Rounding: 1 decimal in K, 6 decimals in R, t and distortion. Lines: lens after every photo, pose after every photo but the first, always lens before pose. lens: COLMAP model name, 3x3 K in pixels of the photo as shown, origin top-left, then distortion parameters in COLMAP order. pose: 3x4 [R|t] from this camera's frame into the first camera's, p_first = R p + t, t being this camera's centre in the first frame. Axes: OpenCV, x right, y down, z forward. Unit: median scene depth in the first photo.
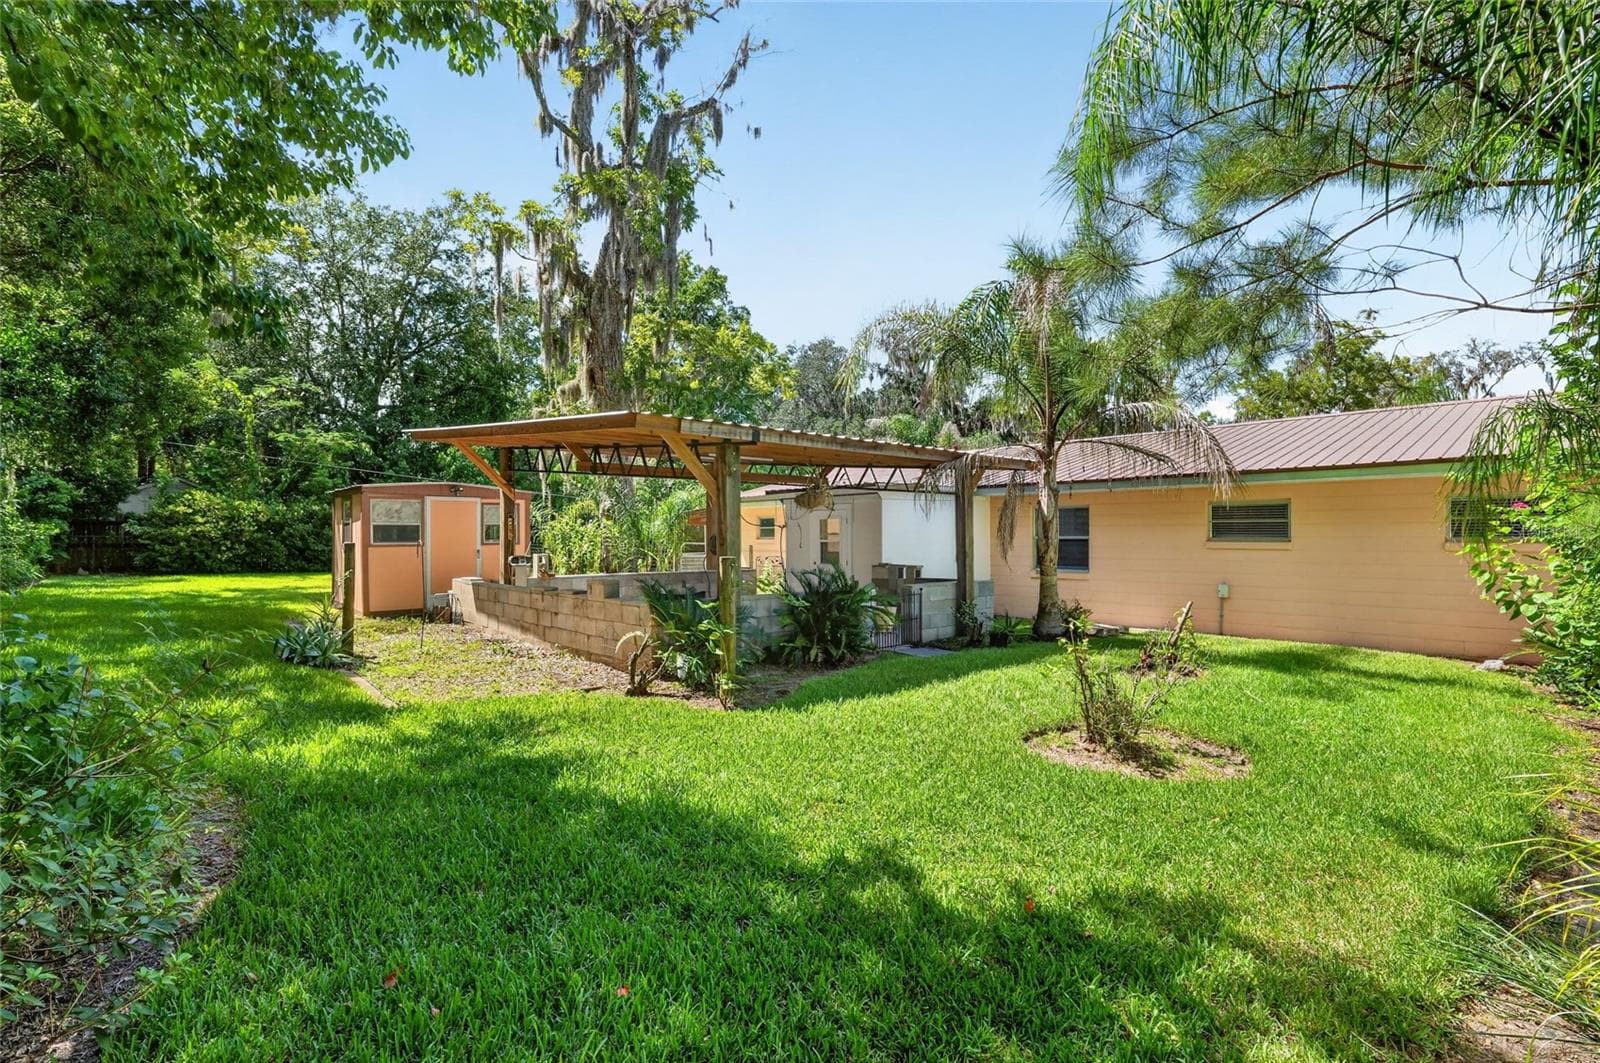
lens RADIAL K [[744.3, 0, 800.0], [0, 744.3, 531.5], [0, 0, 1]] dist [-0.001221, 0.000827]
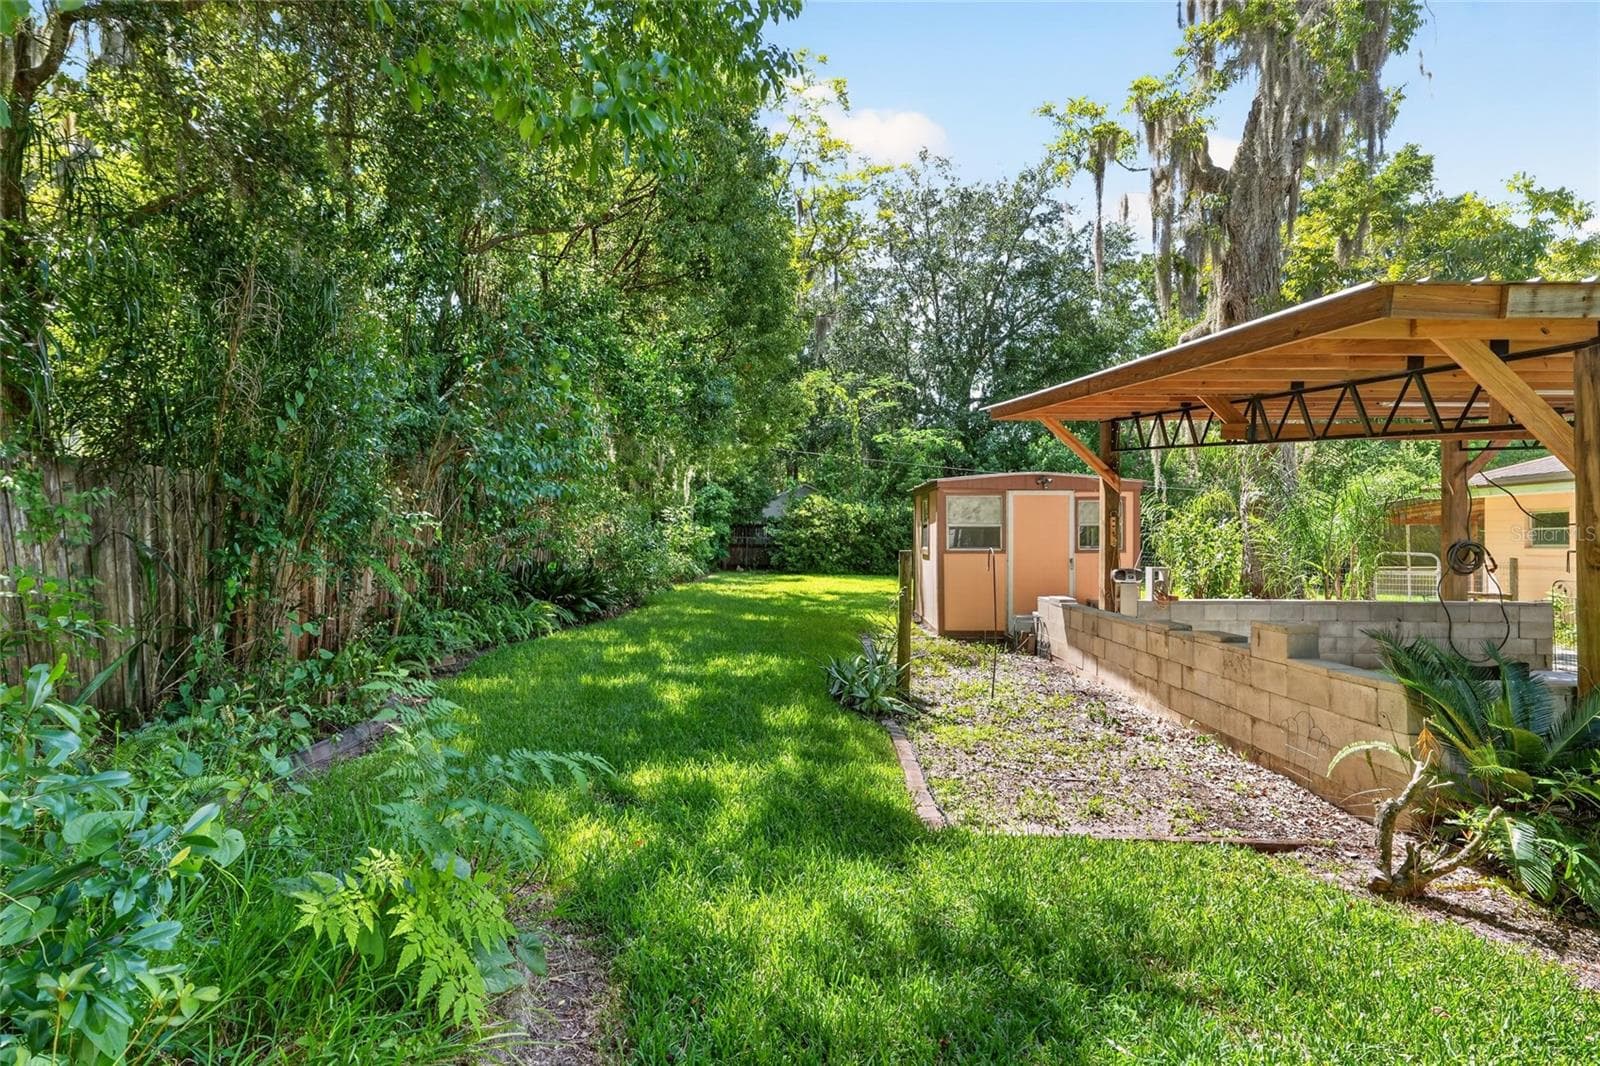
lens RADIAL K [[821.9, 0, 800.0], [0, 821.9, 533.0], [0, 0, 1]] dist [0.012379, -0.000453]
pose [[0.744846, 0.000839, -0.667236, -0.049227], [-0.001058, 0.999999, 0.000077, -0.001071], [0.667235, 0.000649, 0.744847, 0.119866]]
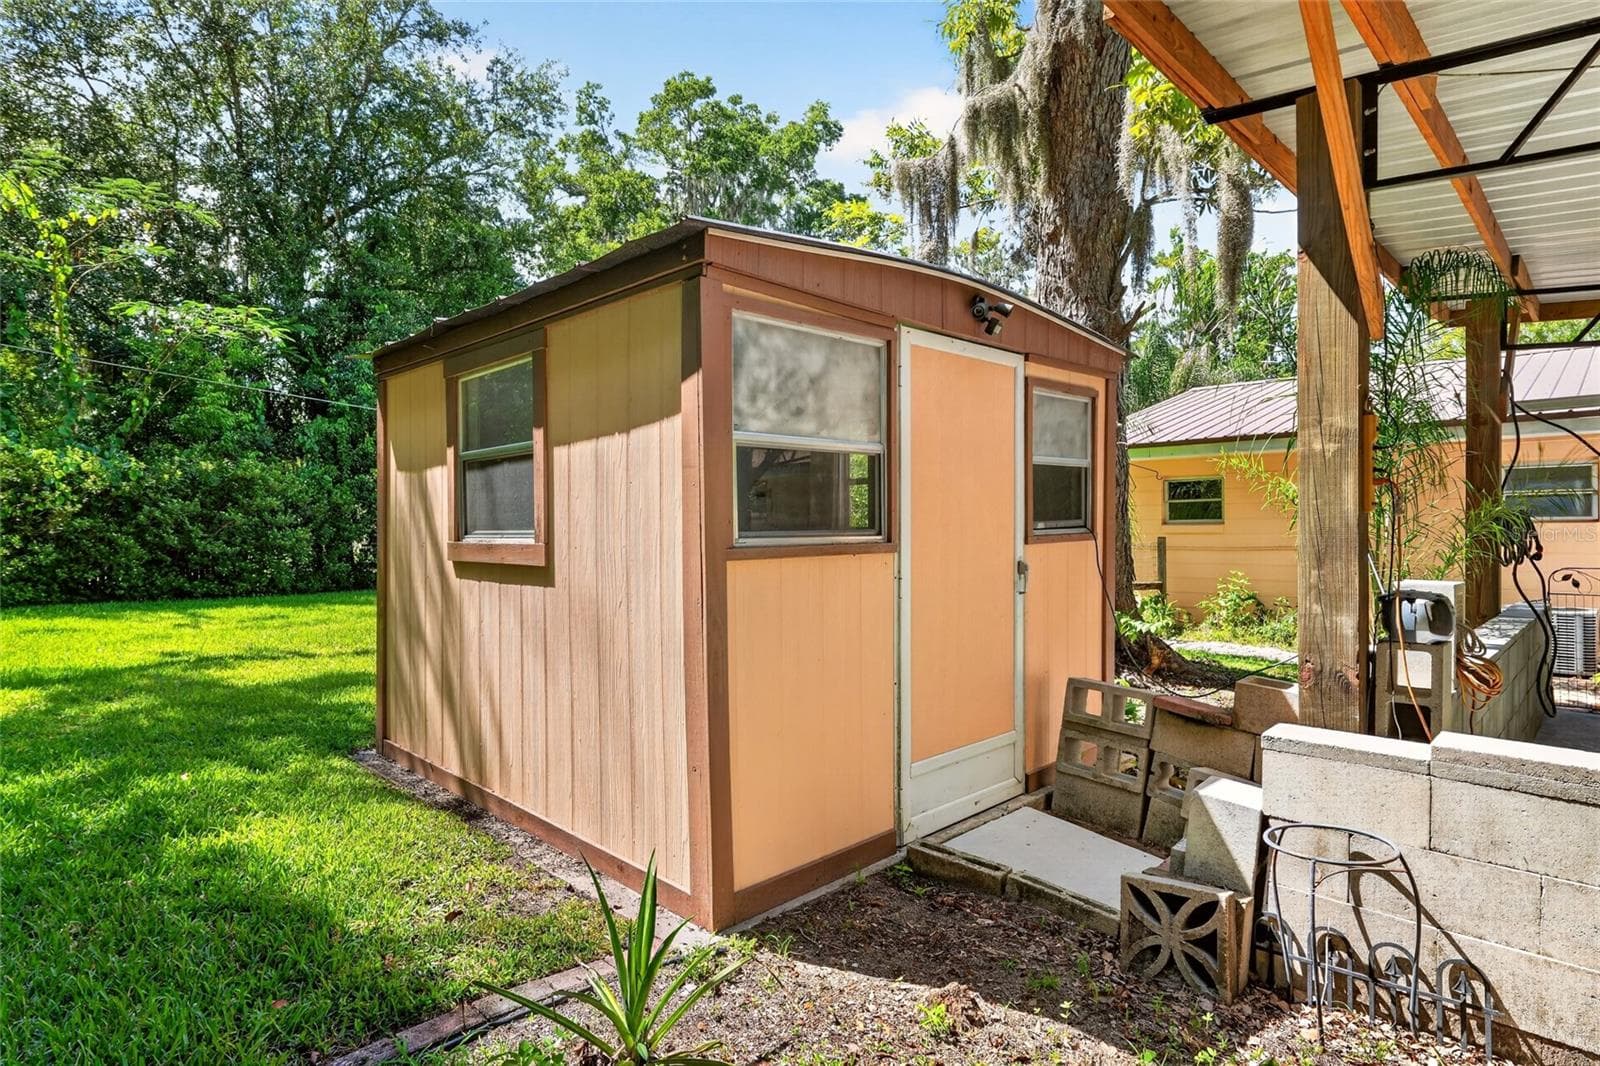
lens RADIAL K [[873.4, 0, 800.0], [0, 873.4, 533.0], [0, 0, 1]] dist [-0.001097, -0.000362]
pose [[0.997957, -0.006424, 0.063568, -0.330415], [0.005521, 0.999882, 0.014362, 0.006435], [-0.063652, -0.013982, 0.997874, 0.445919]]
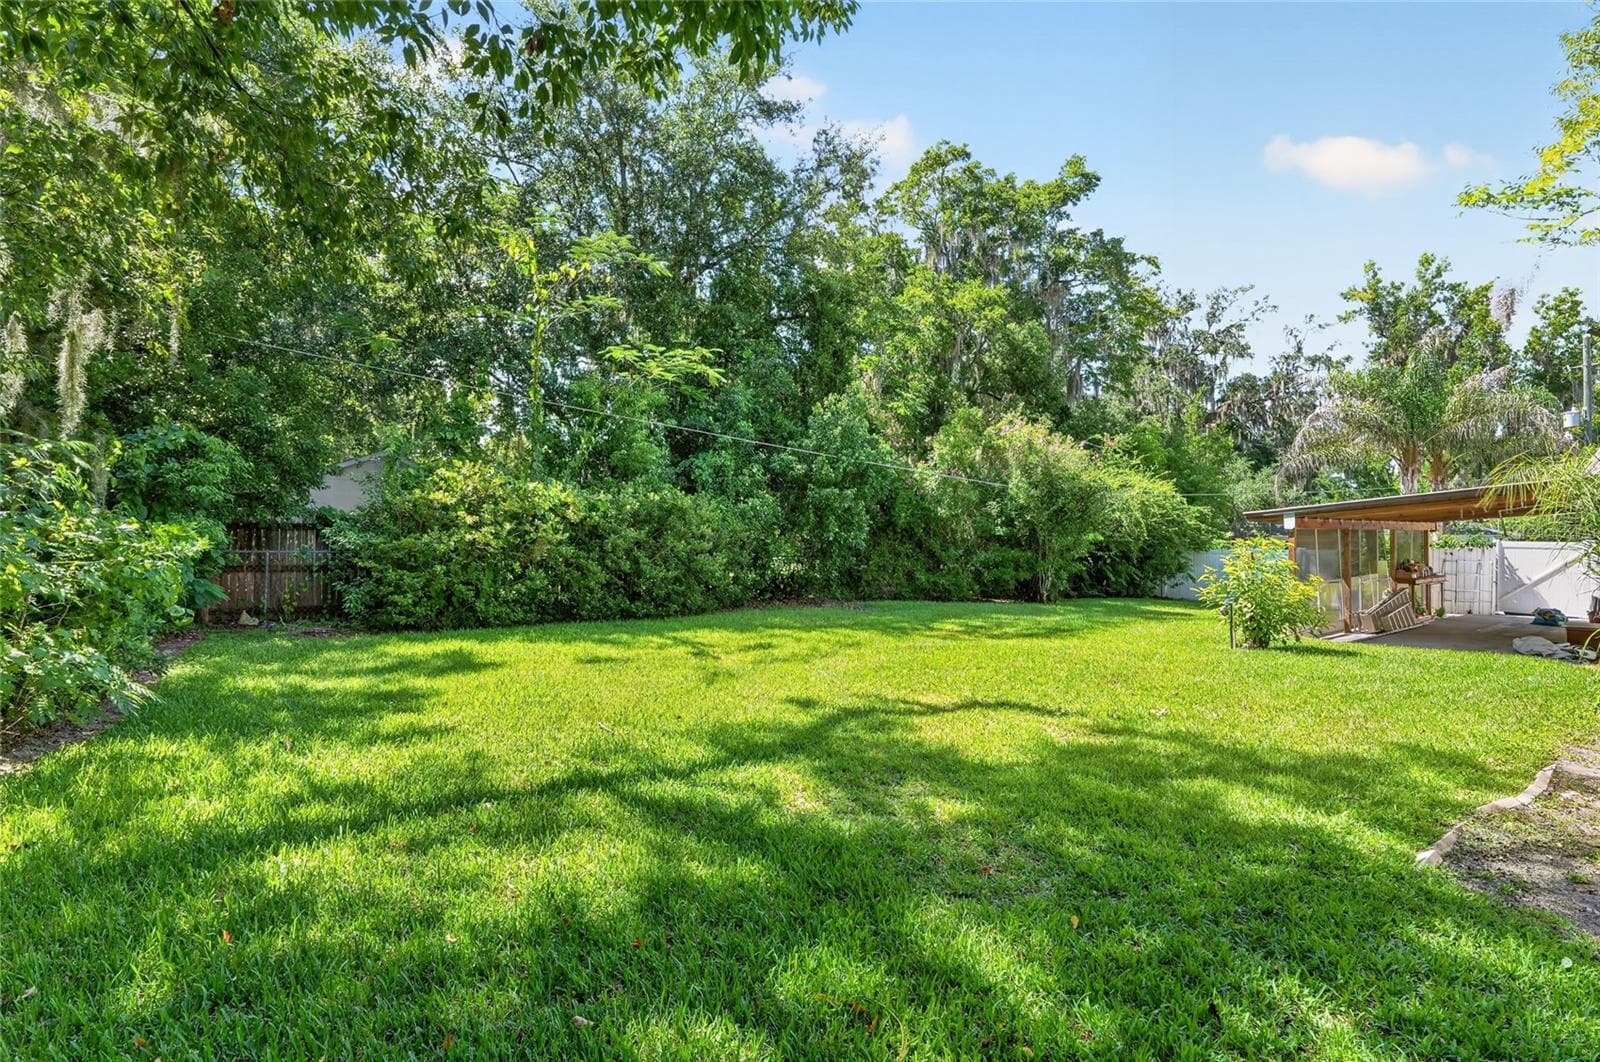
lens RADIAL K [[728.4, 0, 800.0], [0, 728.4, 531.0], [0, 0, 1]] dist [-0.000272, 0.000033]
pose [[0.995182, 0.001201, -0.098037, -0.548183], [-0.001887, 0.999974, -0.006904, -0.004989], [0.098026, 0.007056, 0.995159, 0.548392]]
